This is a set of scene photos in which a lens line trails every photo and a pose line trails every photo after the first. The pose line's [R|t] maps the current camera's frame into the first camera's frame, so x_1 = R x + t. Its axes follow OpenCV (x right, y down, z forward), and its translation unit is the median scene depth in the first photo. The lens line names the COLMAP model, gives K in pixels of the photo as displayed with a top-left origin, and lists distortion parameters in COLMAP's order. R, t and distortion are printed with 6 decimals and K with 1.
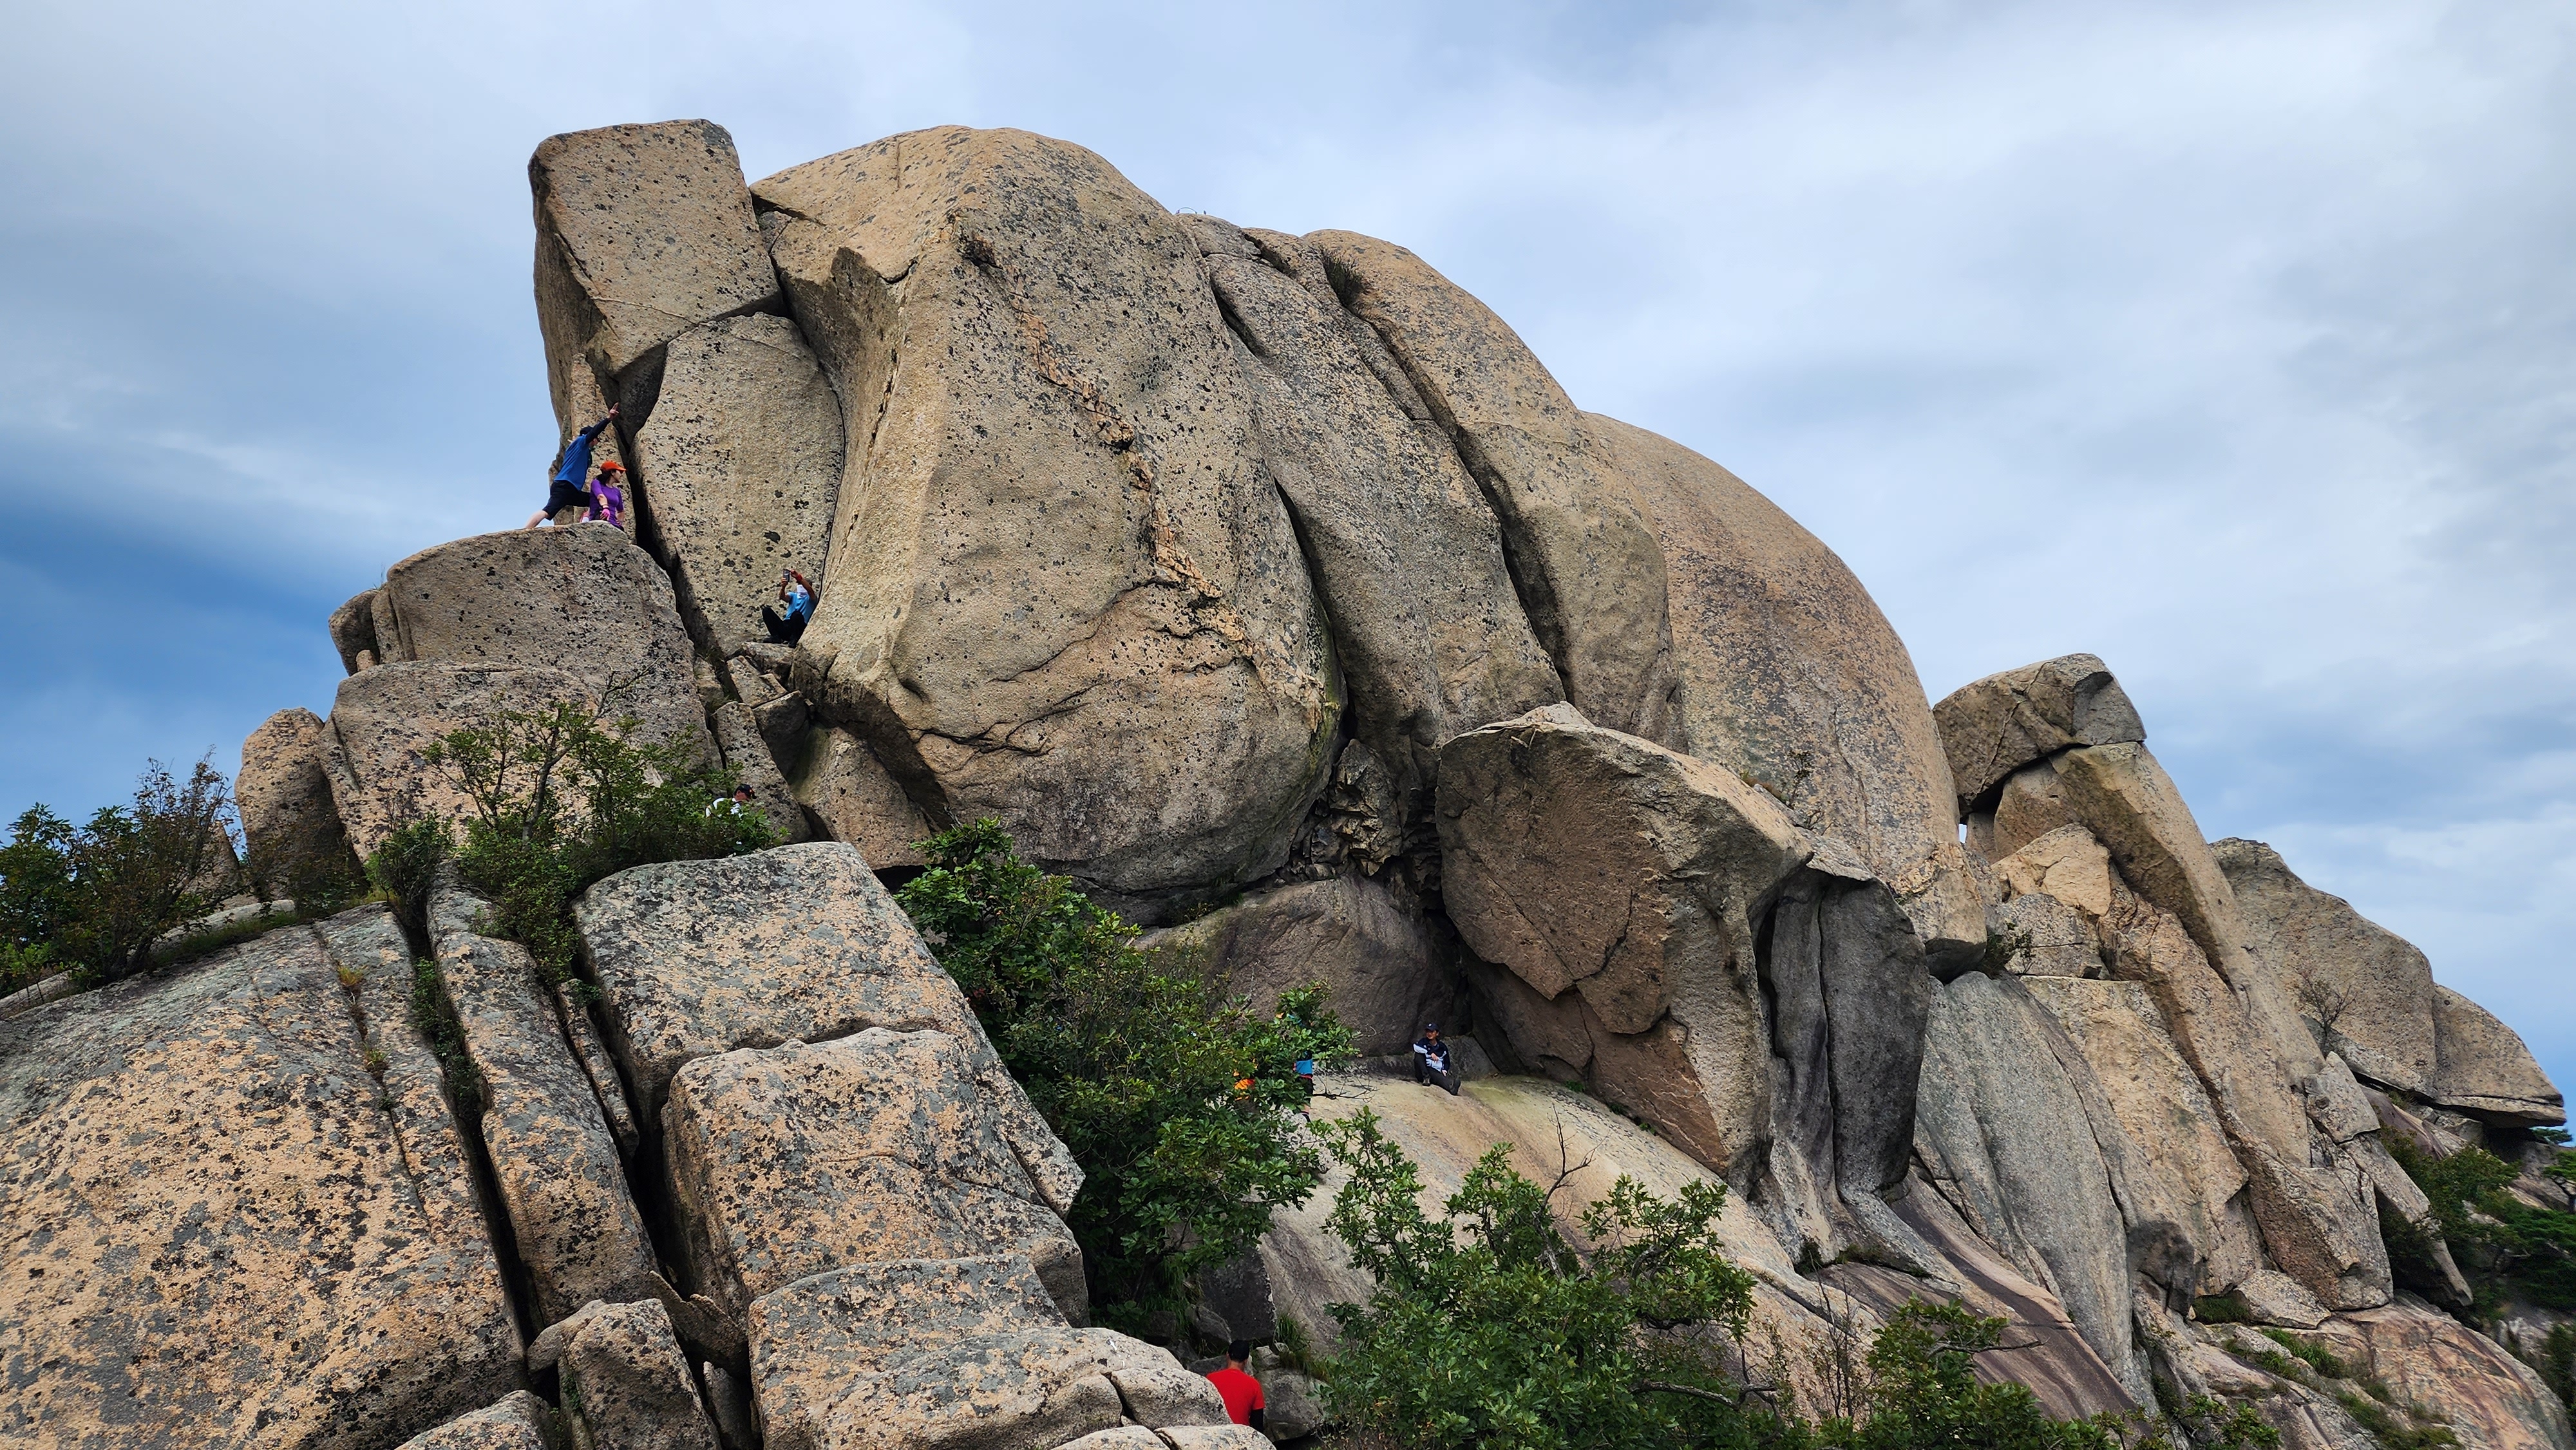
lens RADIAL K [[2301.8, 0, 1296.2], [0, 2301.8, 825.1], [0, 0, 1]] dist [0.085232, -0.089161]
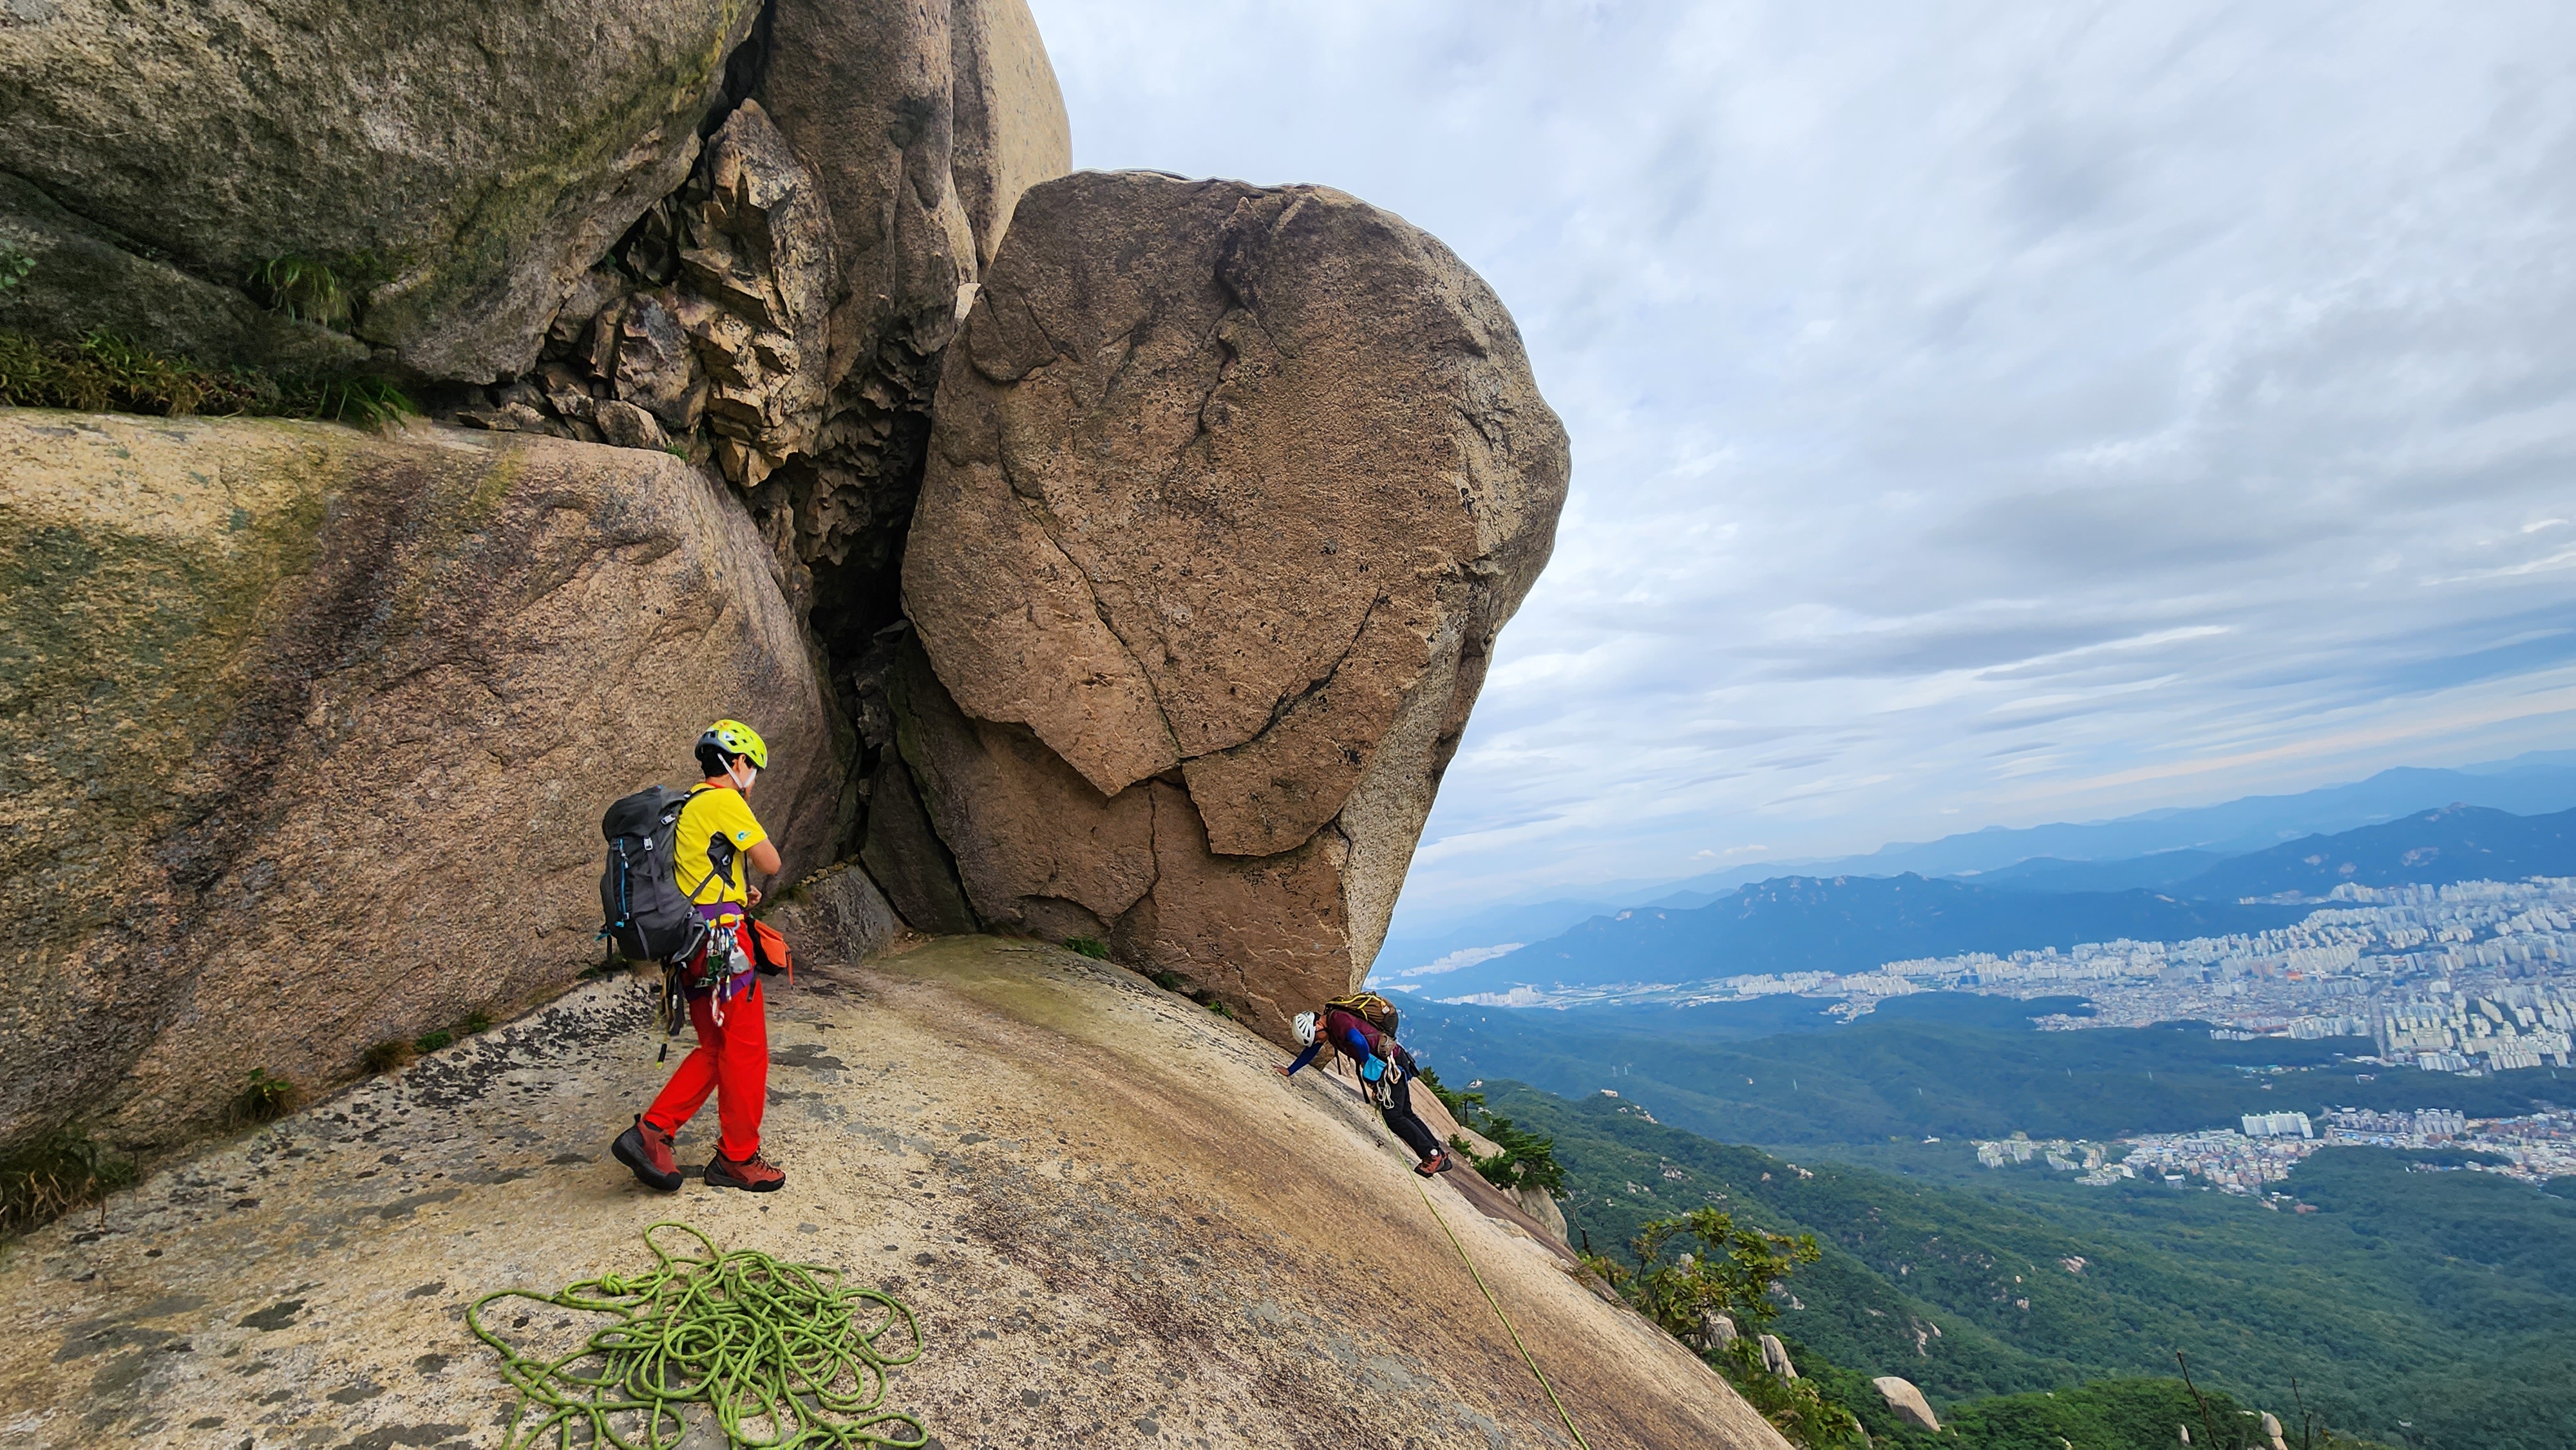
lens RADIAL K [[1038.3, 0, 1288.0], [0, 1038.3, 725.0], [0, 0, 1]] dist [-0.003361, -0.000112]
pose [[0.626667, 0.040686, 0.778225, -0.047343], [-0.064643, 0.997908, -0.000118, 0.057850], [-0.776602, -0.050232, 0.627986, 0.830351]]
